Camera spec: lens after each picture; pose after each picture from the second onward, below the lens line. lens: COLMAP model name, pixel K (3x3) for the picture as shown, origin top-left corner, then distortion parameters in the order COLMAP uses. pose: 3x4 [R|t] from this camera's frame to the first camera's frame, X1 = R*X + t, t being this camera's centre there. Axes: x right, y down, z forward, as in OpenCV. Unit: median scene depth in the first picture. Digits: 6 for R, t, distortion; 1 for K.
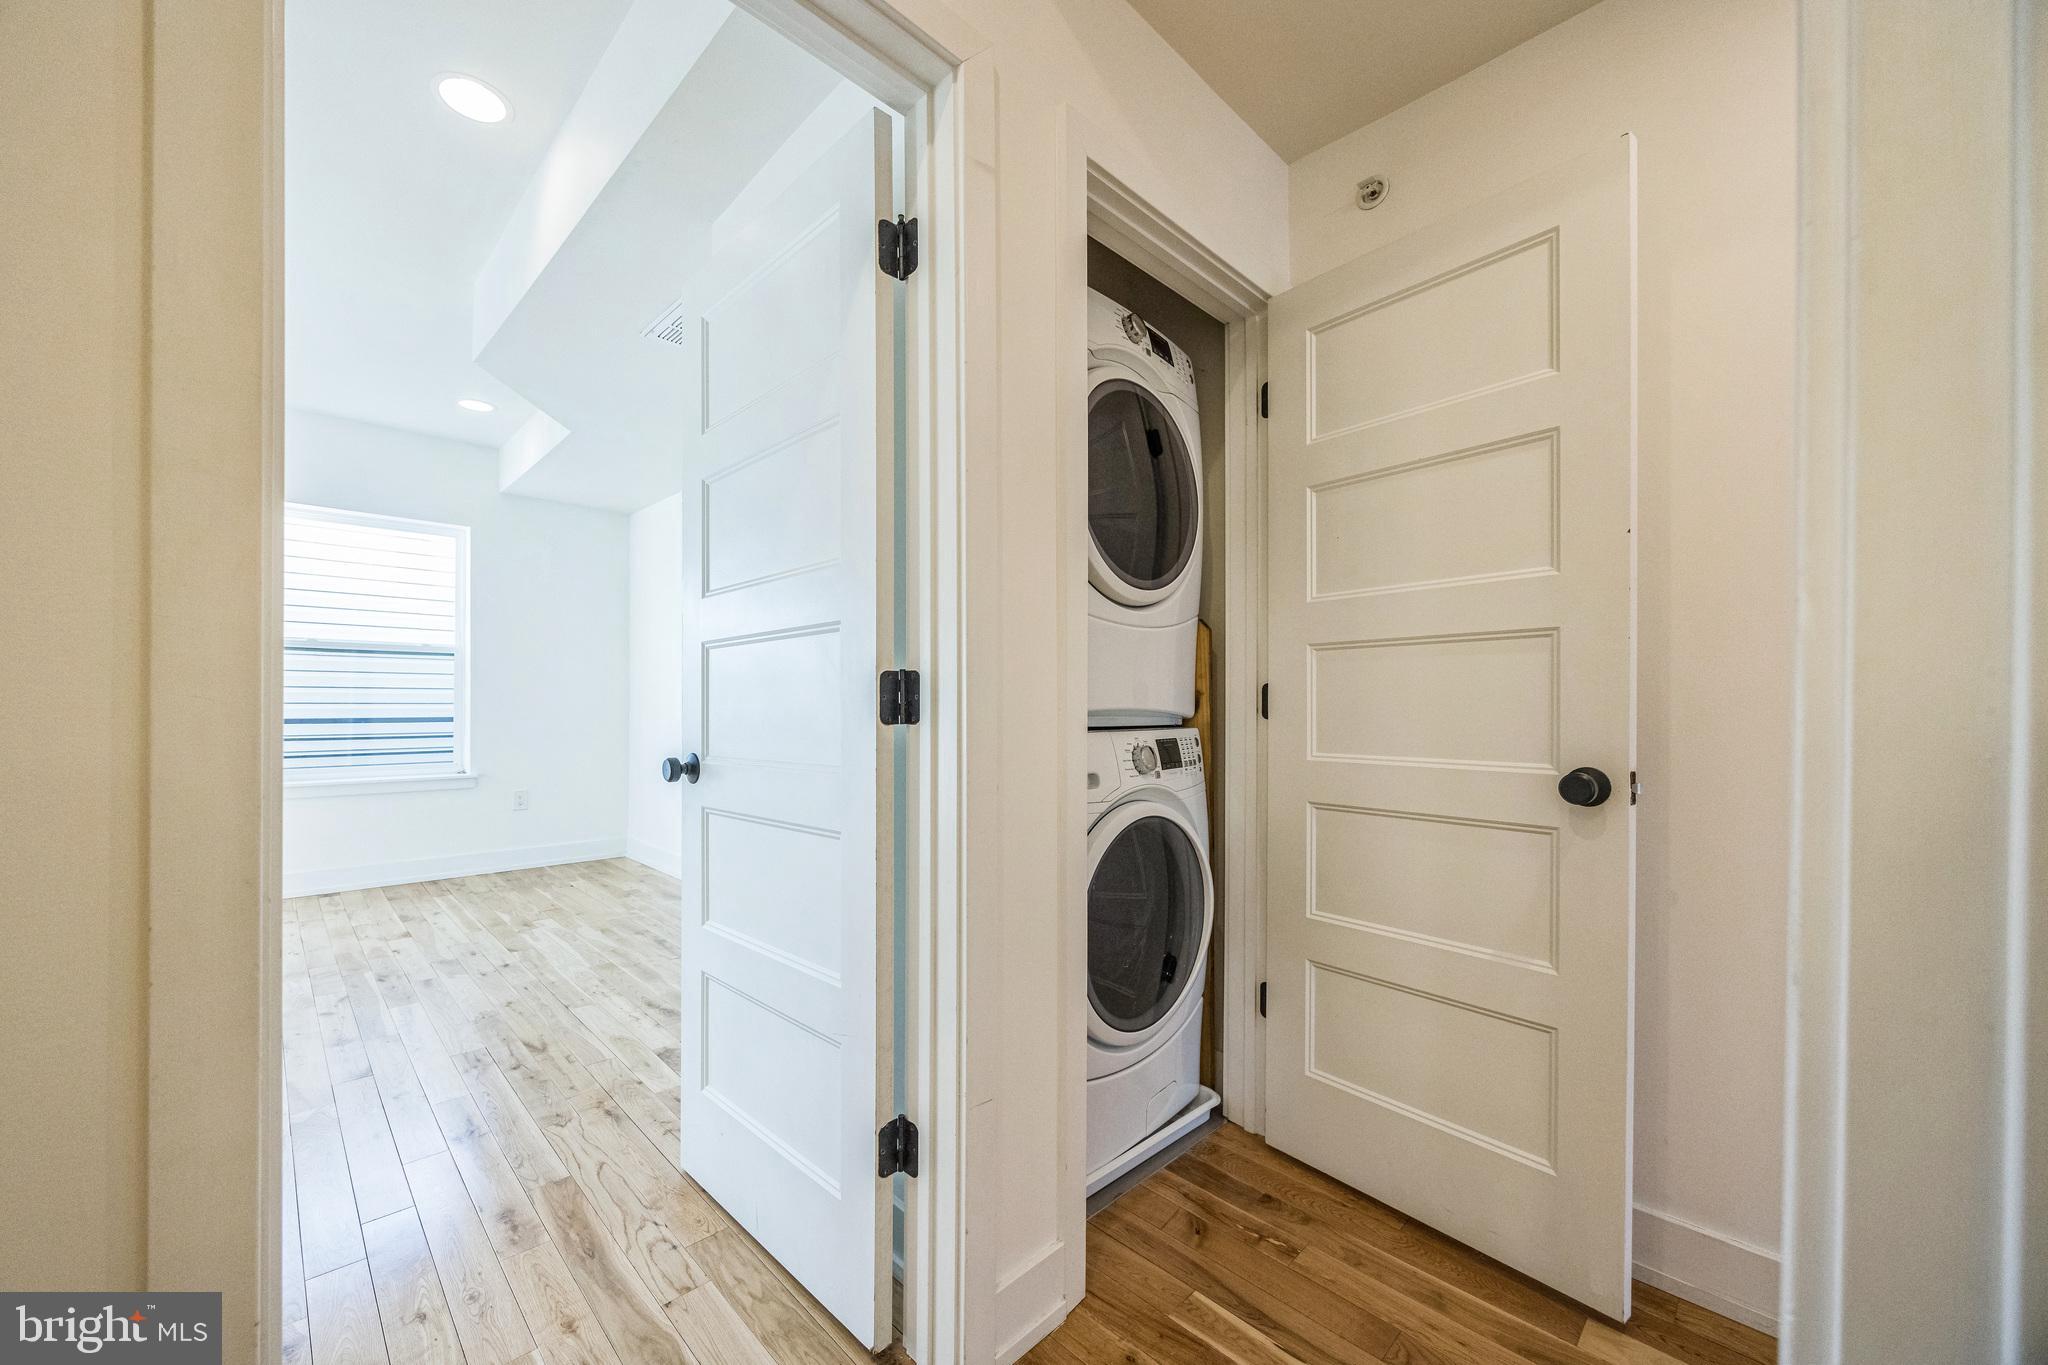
lens RADIAL K [[776.1, 0, 1026.9], [0, 776.1, 700.7], [0, 0, 1]] dist [-0.002400, 0.000062]
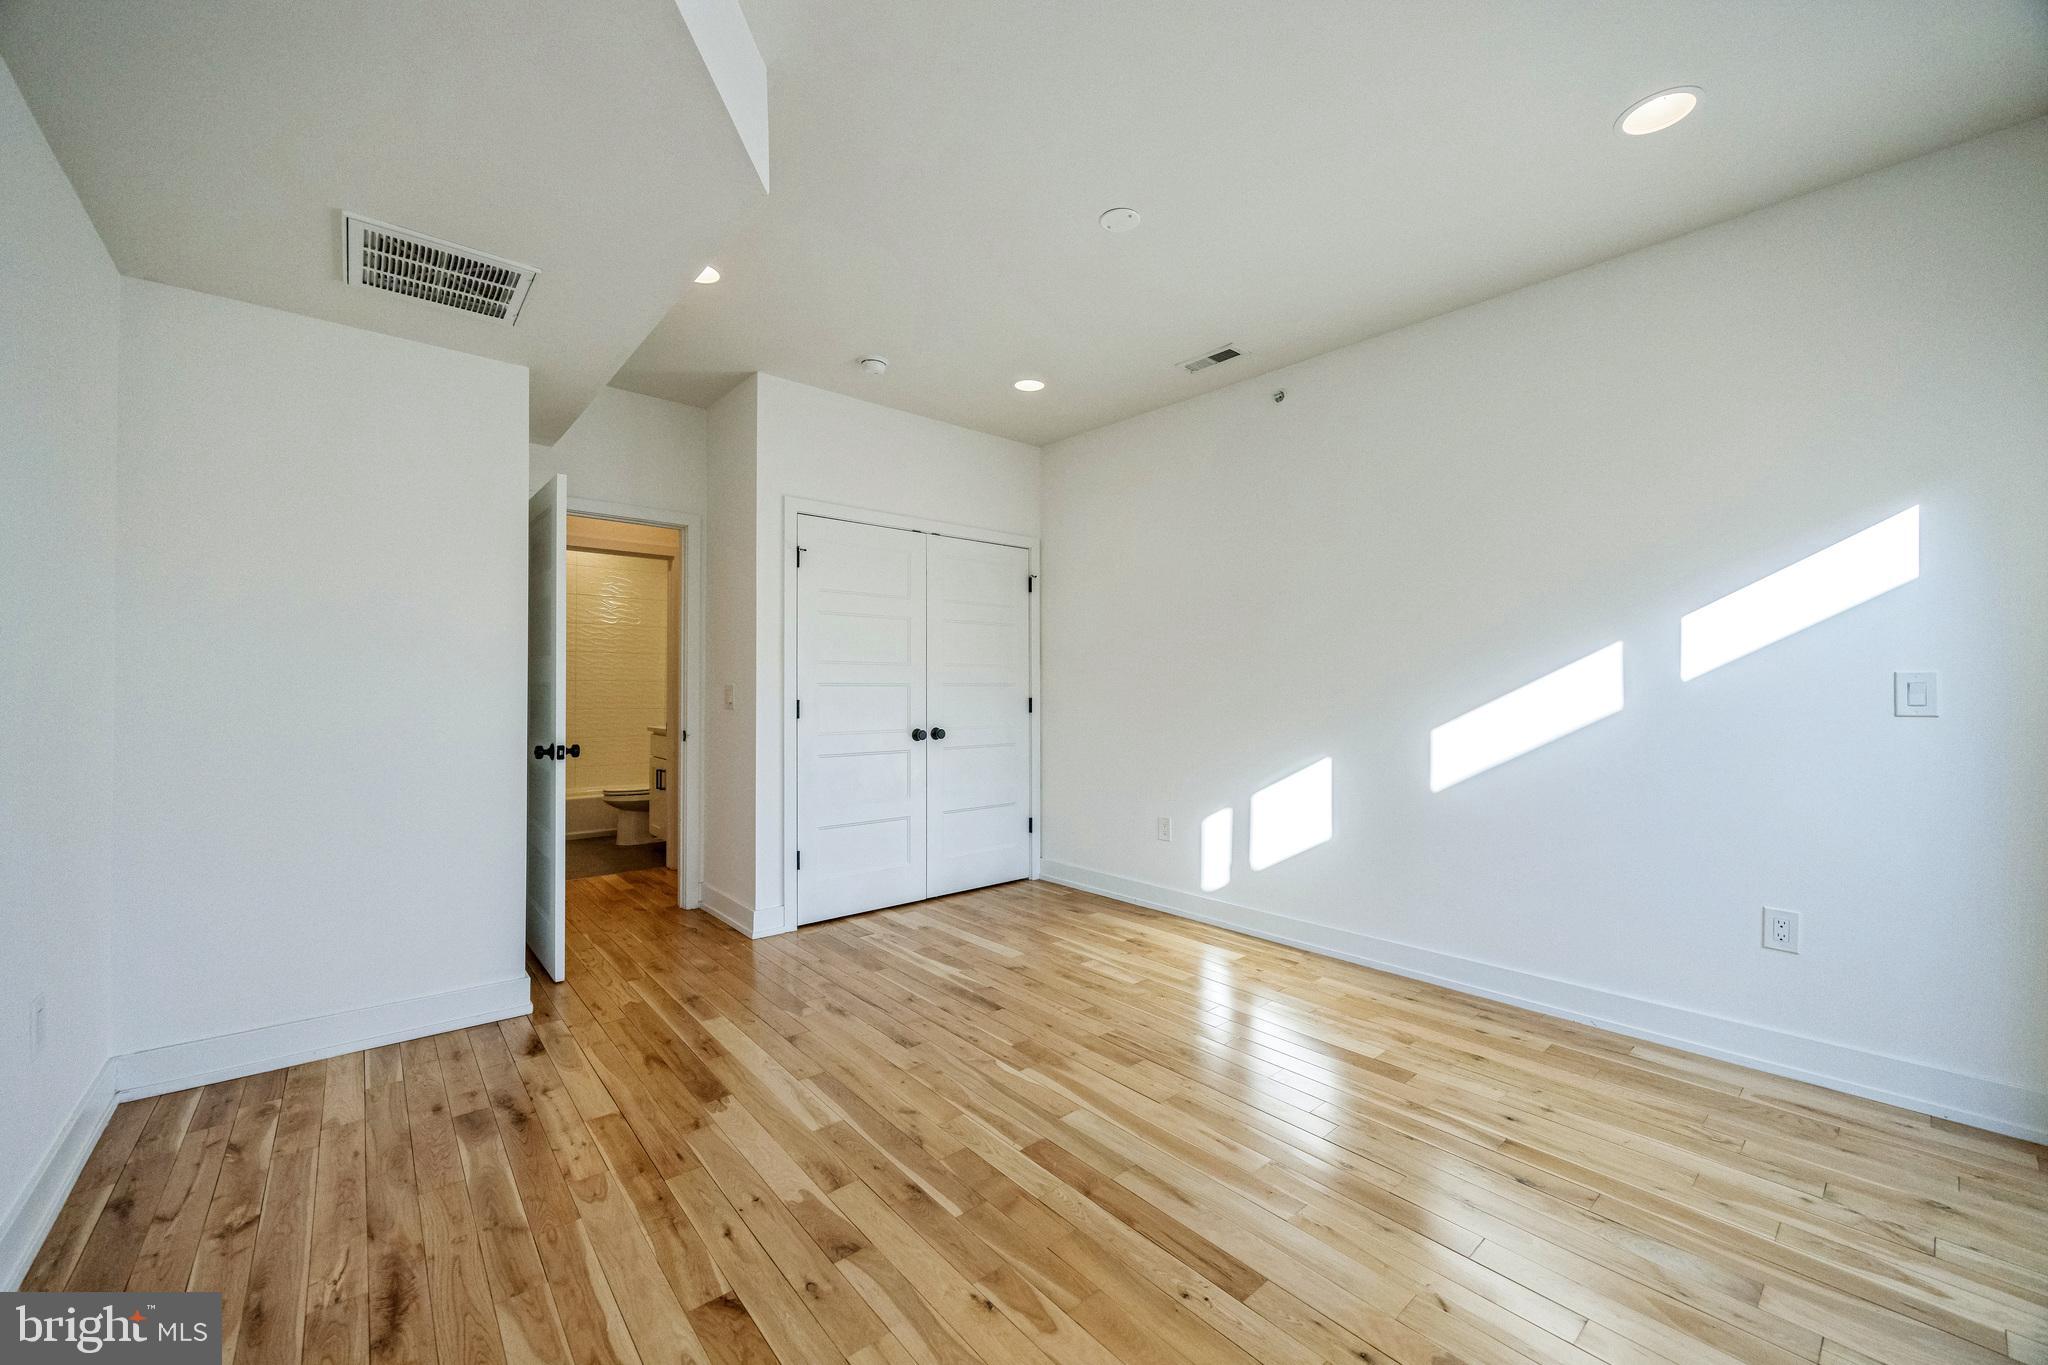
lens RADIAL K [[776.1, 0, 1029.7], [0, 776.1, 687.5], [0, 0, 1]] dist [-0.002400, 0.000062]
pose [[-0.997399, -0.007560, 0.071679, -0.861699], [-0.008385, 0.999902, -0.011208, -0.023576], [-0.071587, -0.011780, -0.997365, 1.432601]]
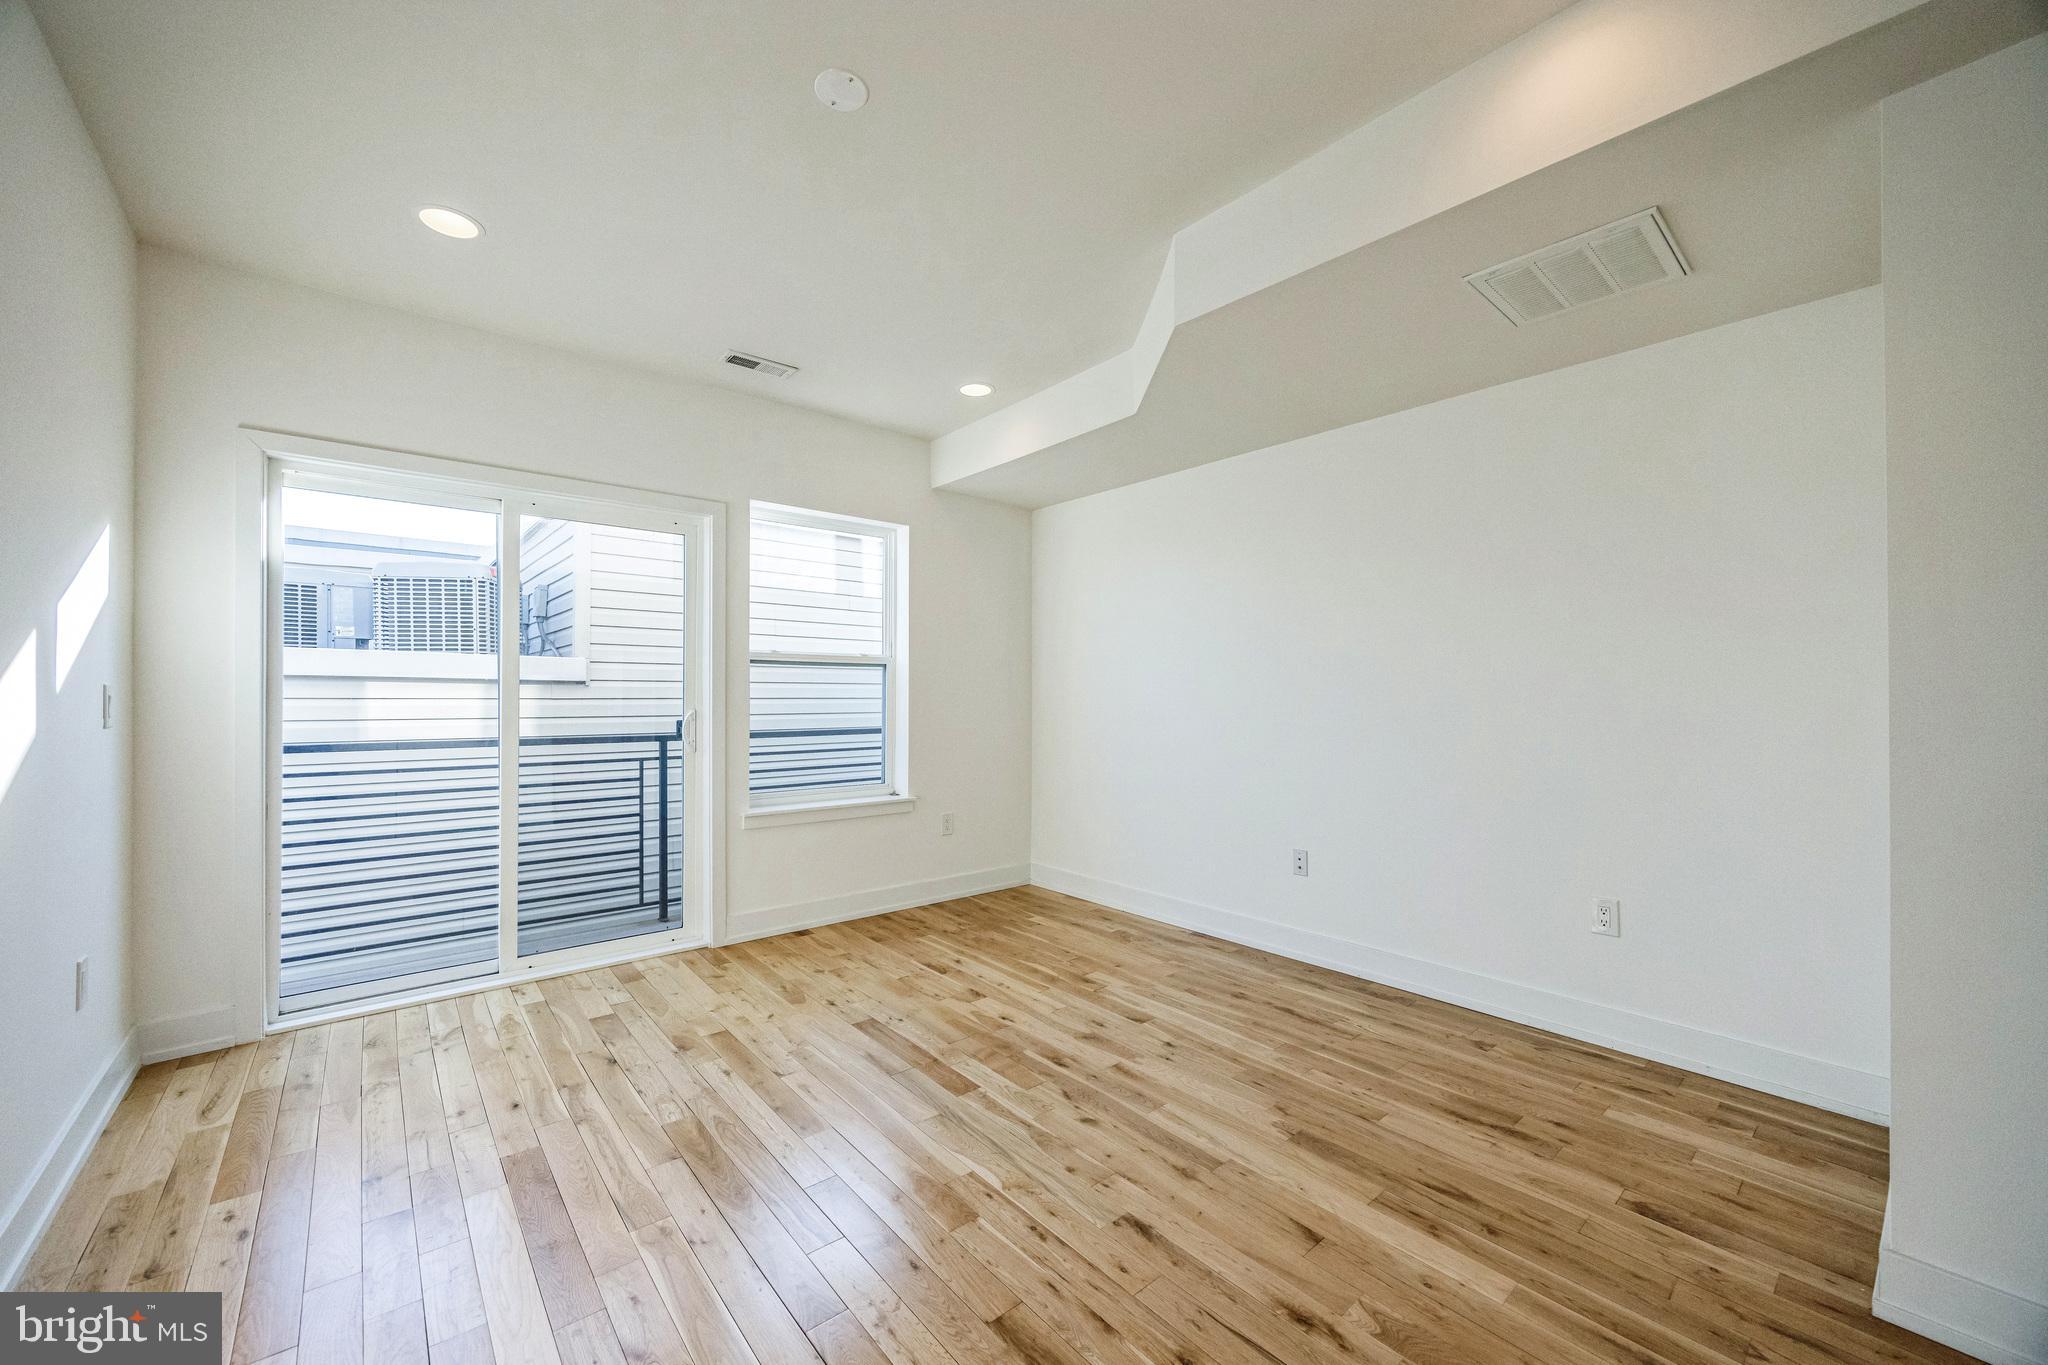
lens RADIAL K [[776.1, 0, 1027.9], [0, 776.1, 688.7], [0, 0, 1]] dist [-0.002400, 0.000062]
pose [[0.997091, -0.004338, -0.076101, -0.717191], [0.003799, 0.999967, -0.007227, -0.035506], [0.076129, 0.006916, 0.997074, 0.141148]]
